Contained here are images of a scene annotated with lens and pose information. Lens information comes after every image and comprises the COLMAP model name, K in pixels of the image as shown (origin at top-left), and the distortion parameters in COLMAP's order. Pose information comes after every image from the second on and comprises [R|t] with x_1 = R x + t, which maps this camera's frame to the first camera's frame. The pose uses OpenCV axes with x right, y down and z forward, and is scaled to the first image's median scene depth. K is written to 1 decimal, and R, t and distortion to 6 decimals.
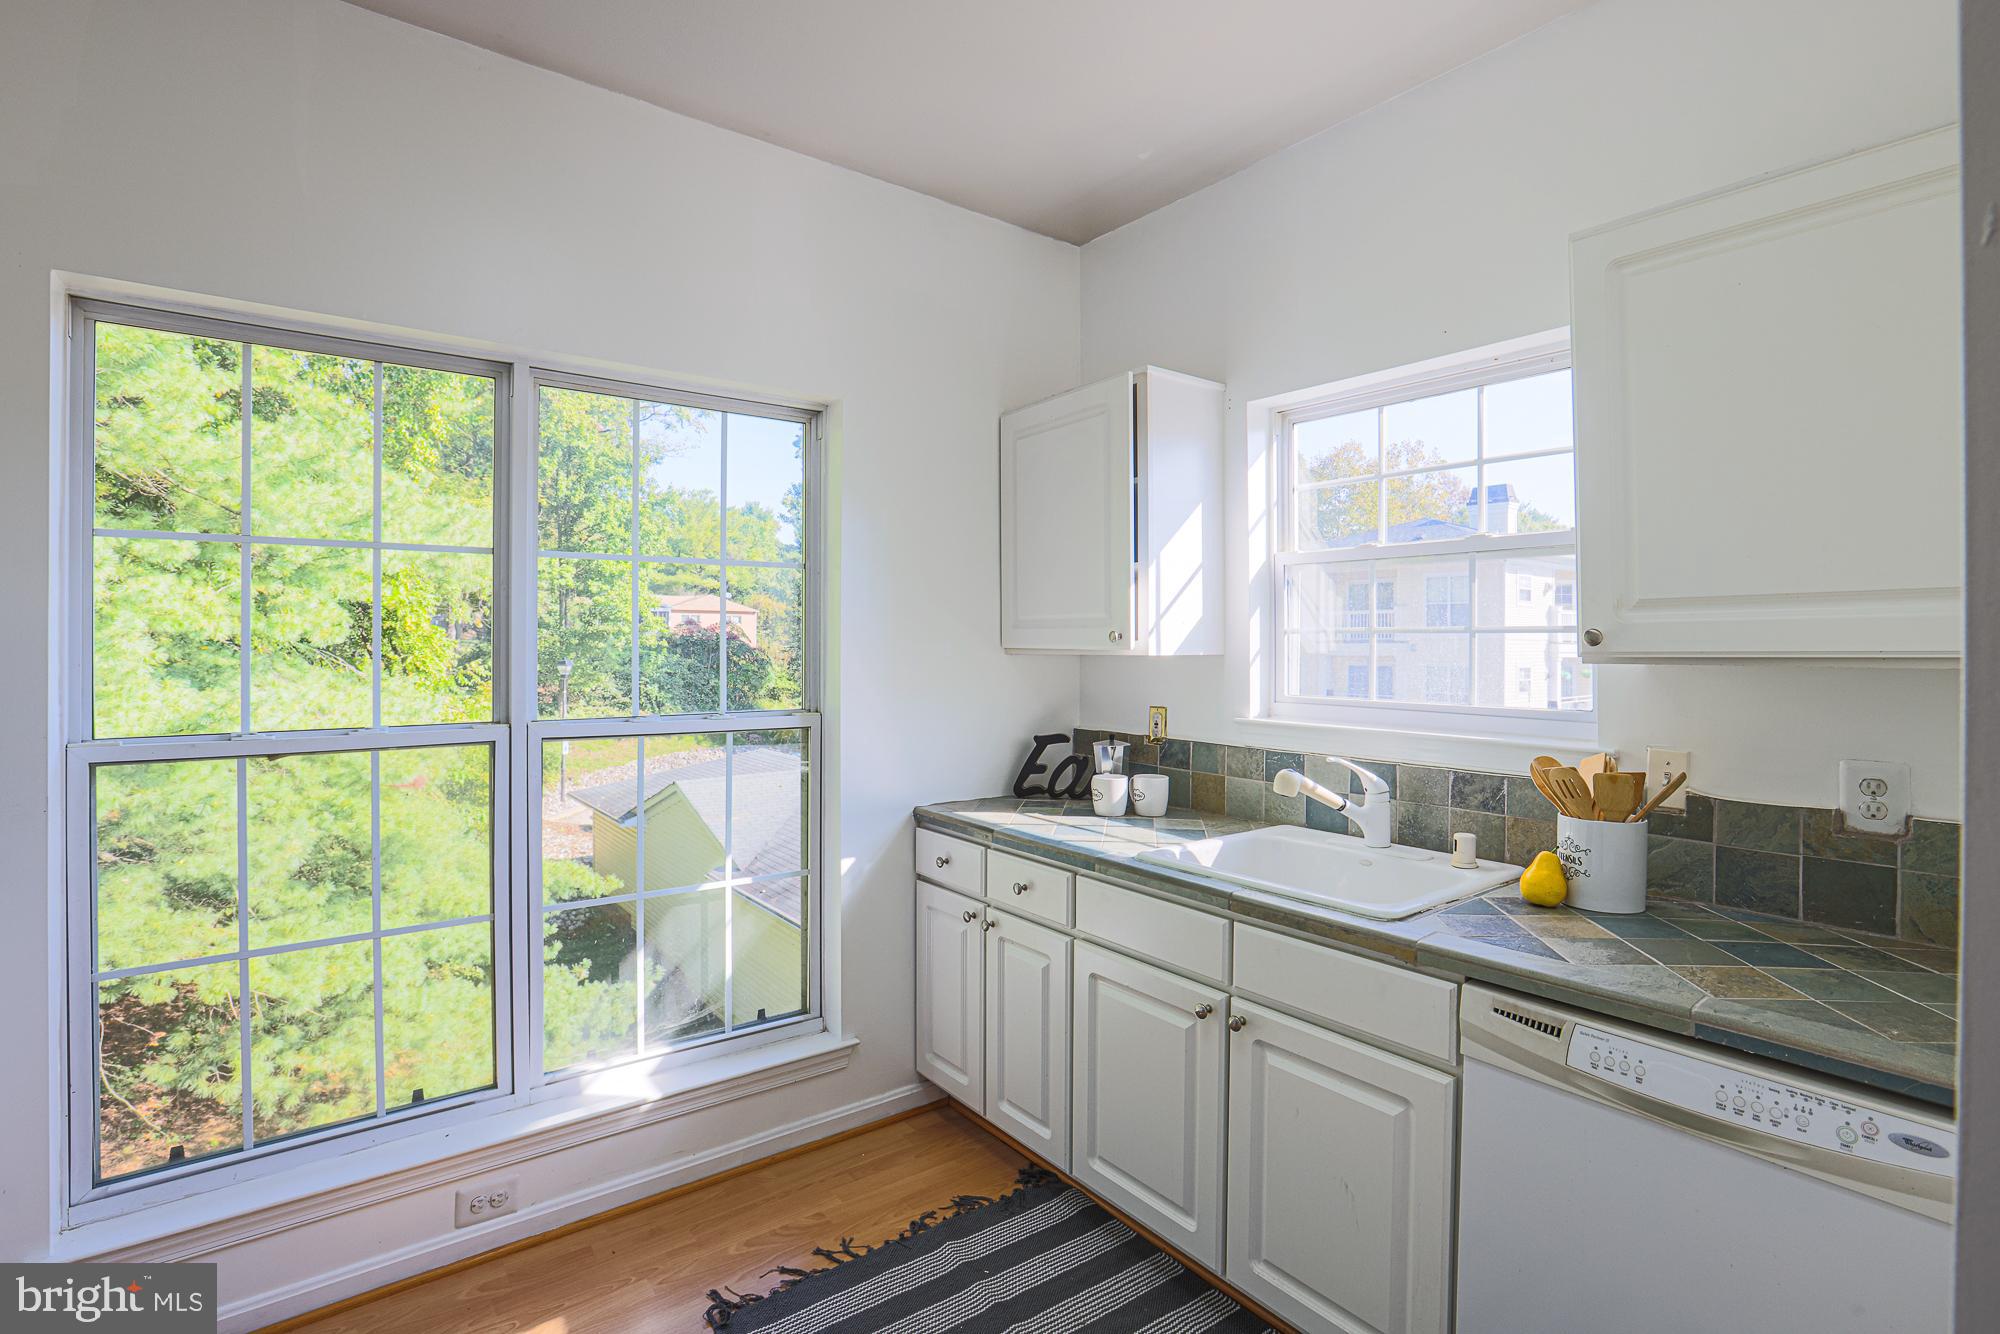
lens RADIAL K [[948.3, 0, 961.0], [0, 948.3, 661.5], [0, 0, 1]] dist [-0.002972, -0.000234]
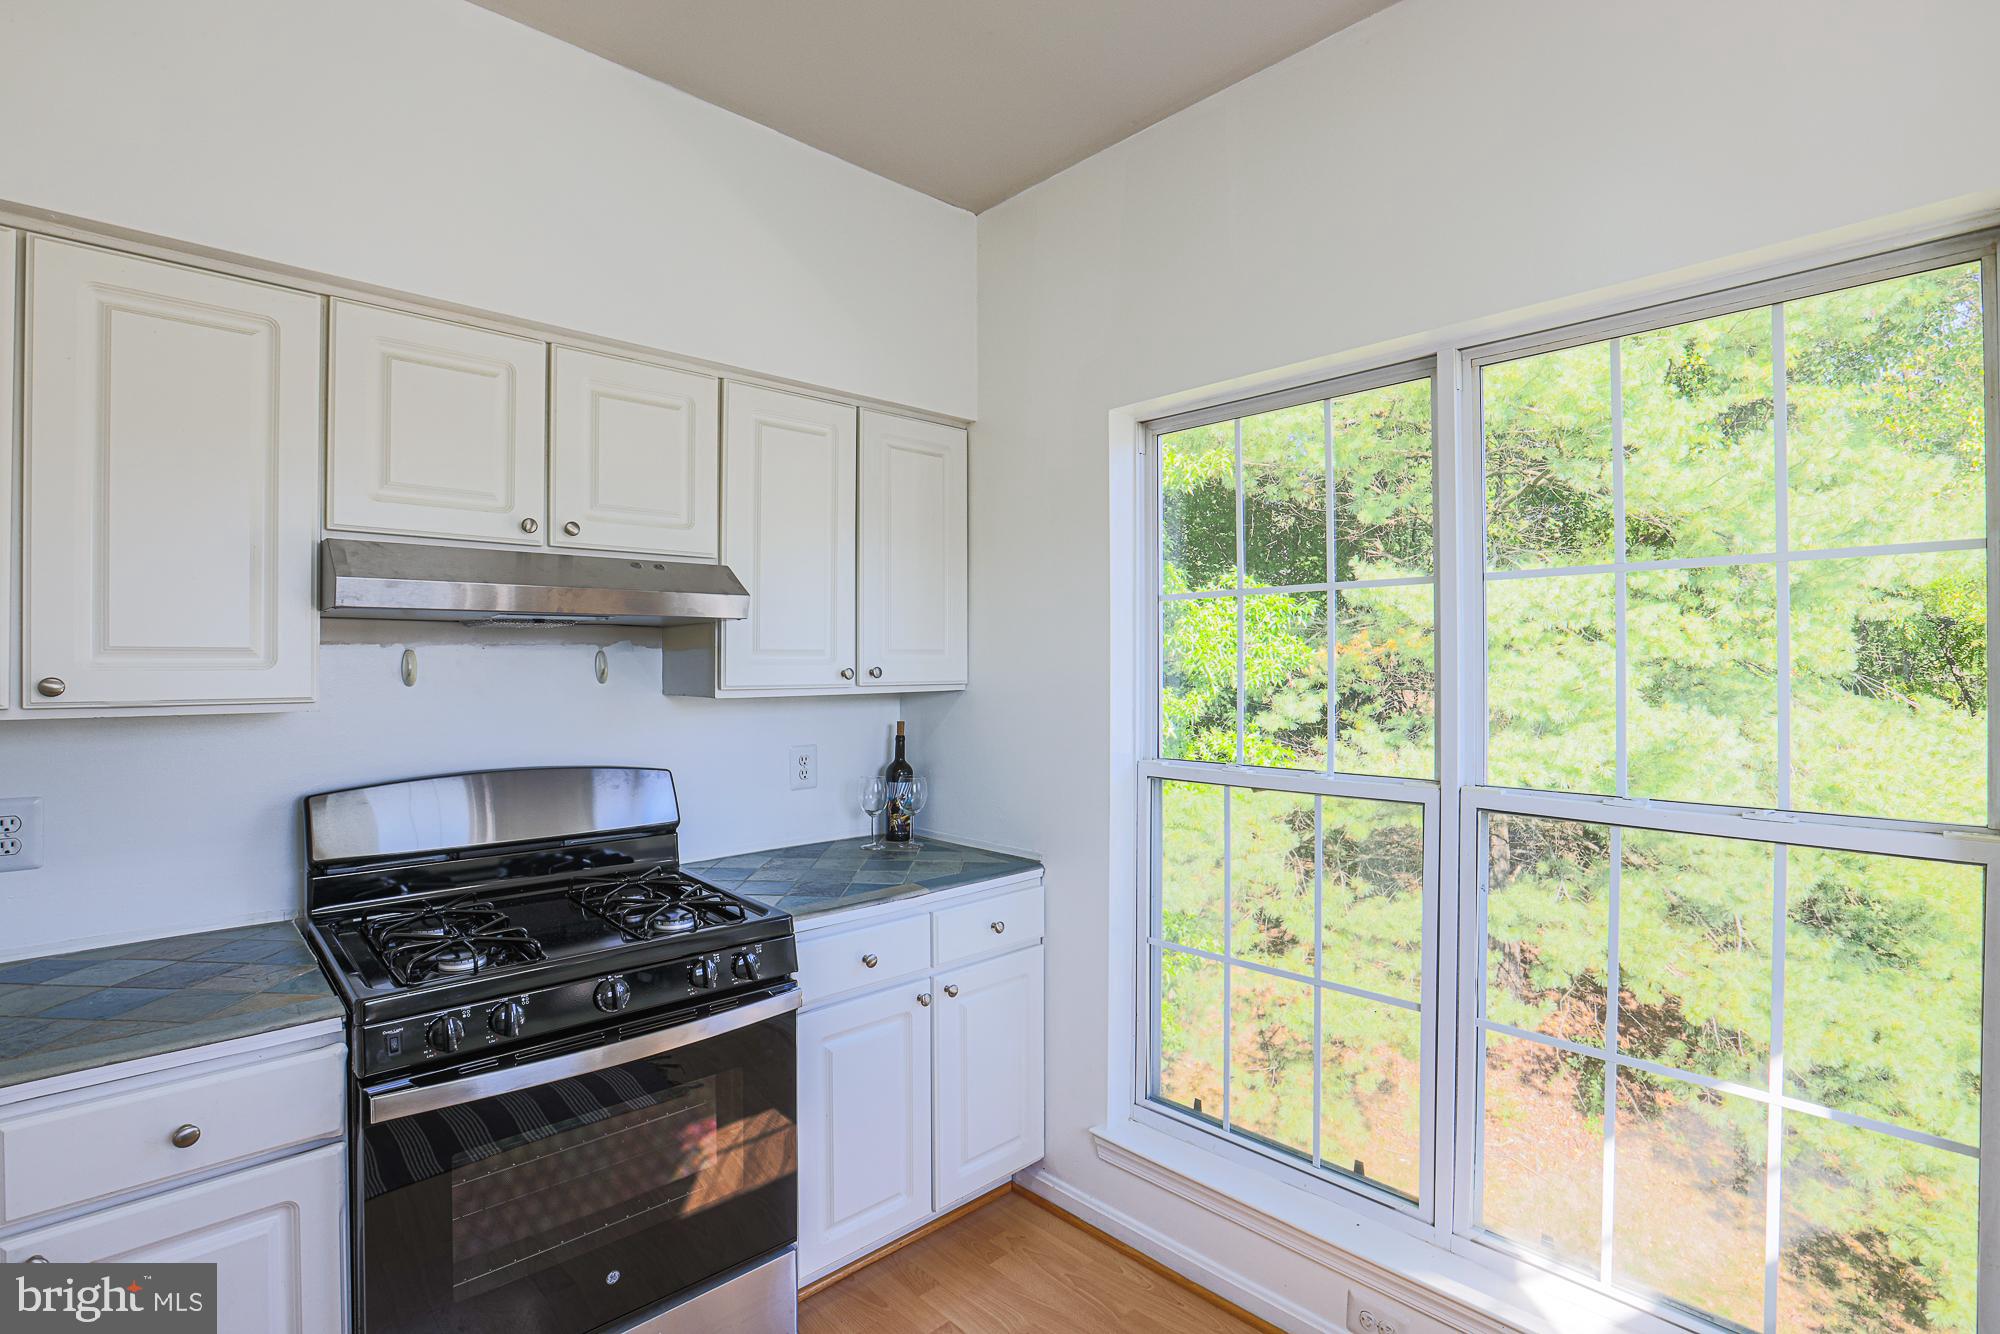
lens RADIAL K [[934.2, 0, 1013.1], [0, 934.2, 665.1], [0, 0, 1]] dist [-0.062245, 0.025296]
pose [[0.150316, -0.008656, -0.988600, 0.064814], [-0.010648, 0.999889, -0.010374, -0.006394], [0.988581, 0.012086, 0.150207, 0.122793]]
